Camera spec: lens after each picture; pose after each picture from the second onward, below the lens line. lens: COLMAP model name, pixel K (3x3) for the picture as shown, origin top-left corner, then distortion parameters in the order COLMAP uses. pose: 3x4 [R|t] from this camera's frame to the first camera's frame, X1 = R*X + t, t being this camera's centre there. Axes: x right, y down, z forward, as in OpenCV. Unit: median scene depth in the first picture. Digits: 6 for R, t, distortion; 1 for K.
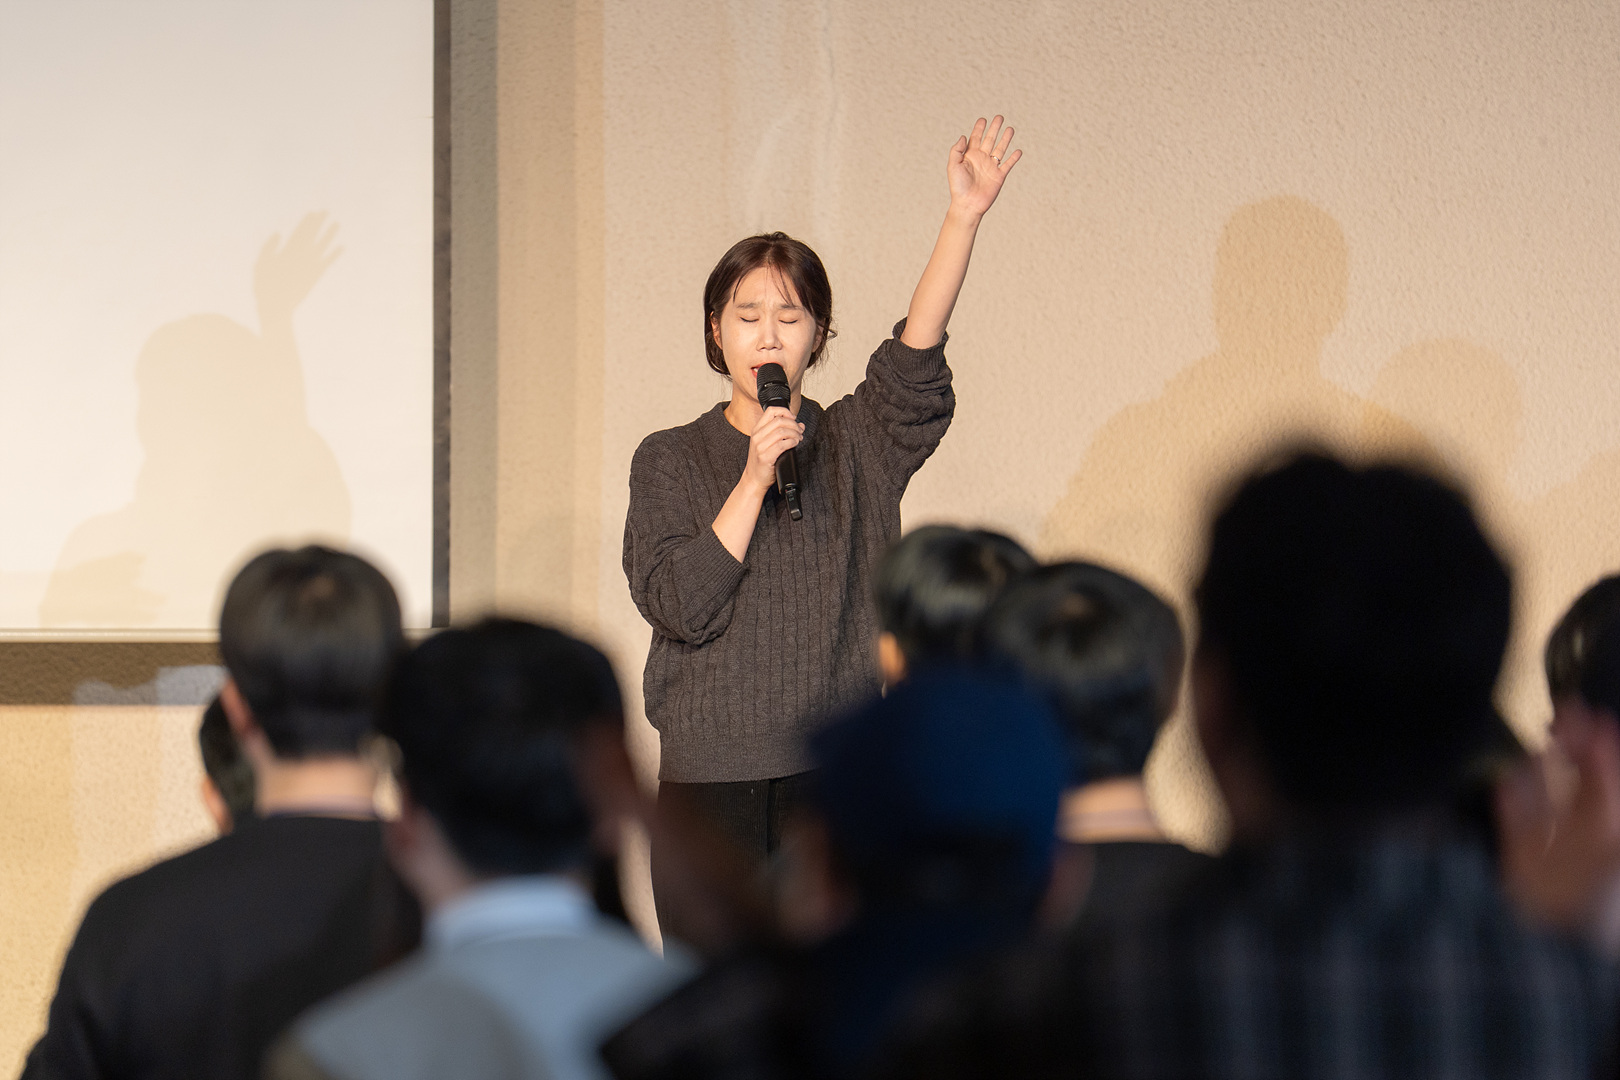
lens RADIAL K [[9856.9, 0, 810.0], [0, 9856.9, 540.5], [0, 0, 1]] dist [0.257456, 0.000000]
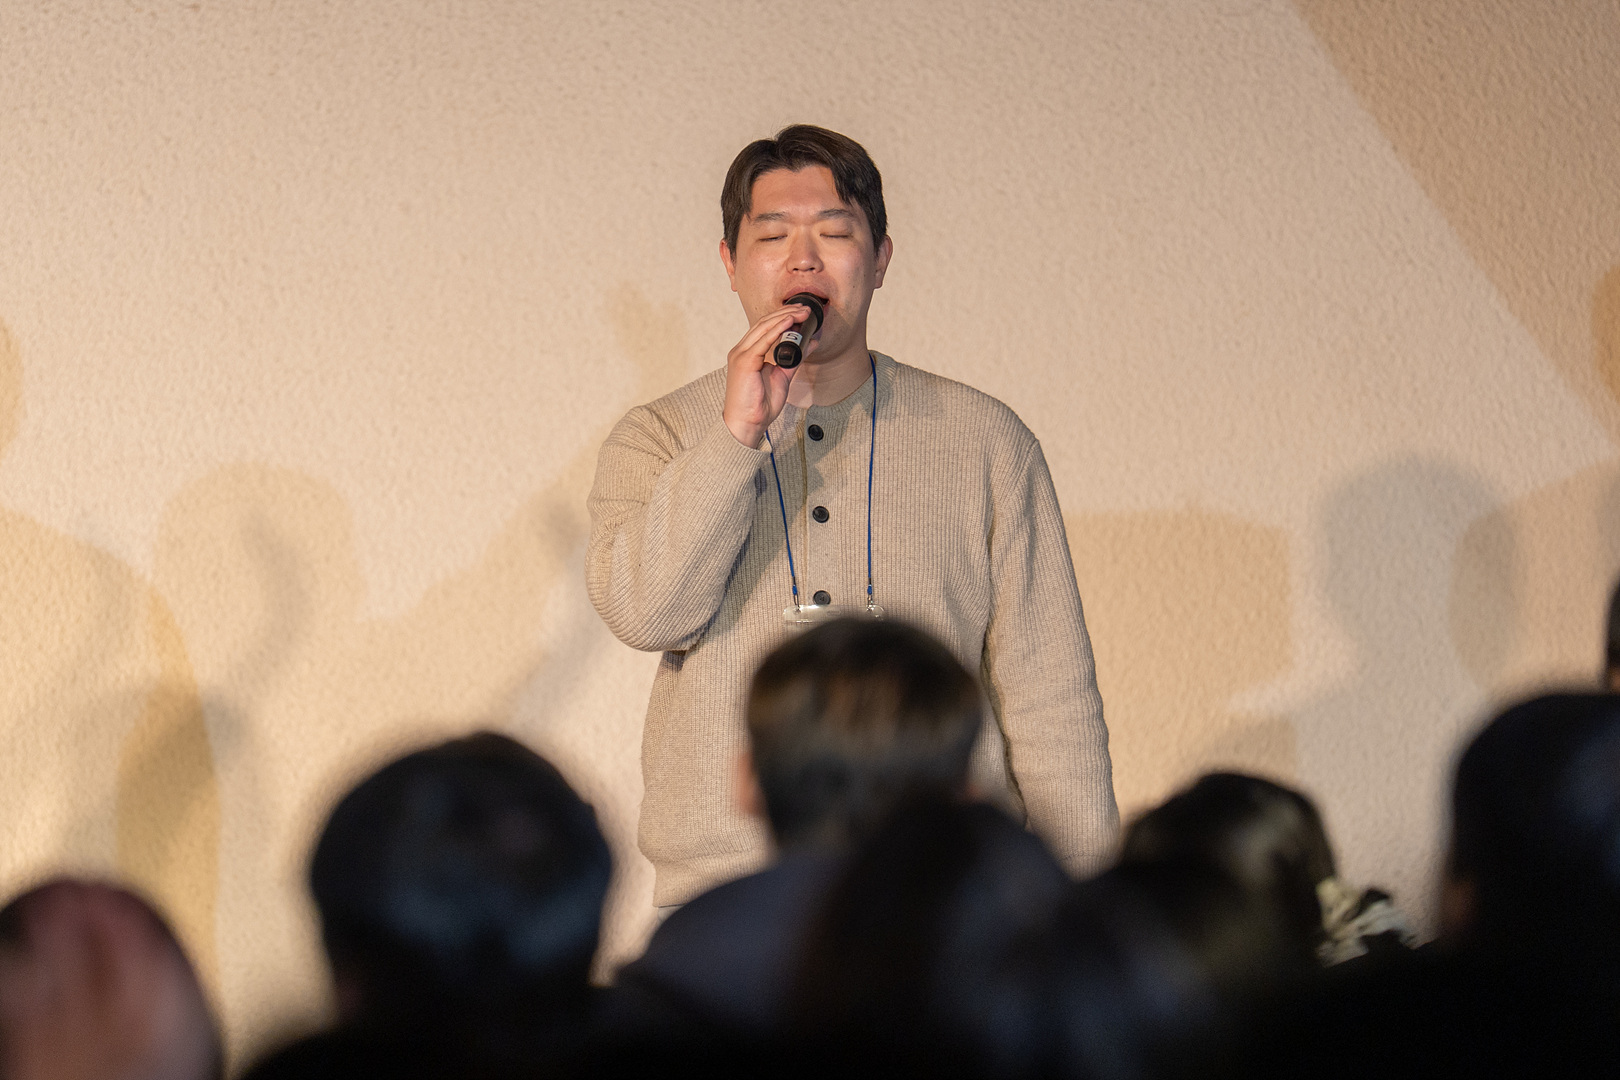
lens RADIAL K [[9856.9, 0, 809.9], [0, 9856.9, 540.6], [0, 0, 1]] dist [0.257456, 0.000000]
pose [[0.992656, -0.031224, 0.116869, 0.013678], [0.033256, 0.999327, -0.015476, -0.000874], [-0.116307, 0.019249, 0.993027, 0.218059]]
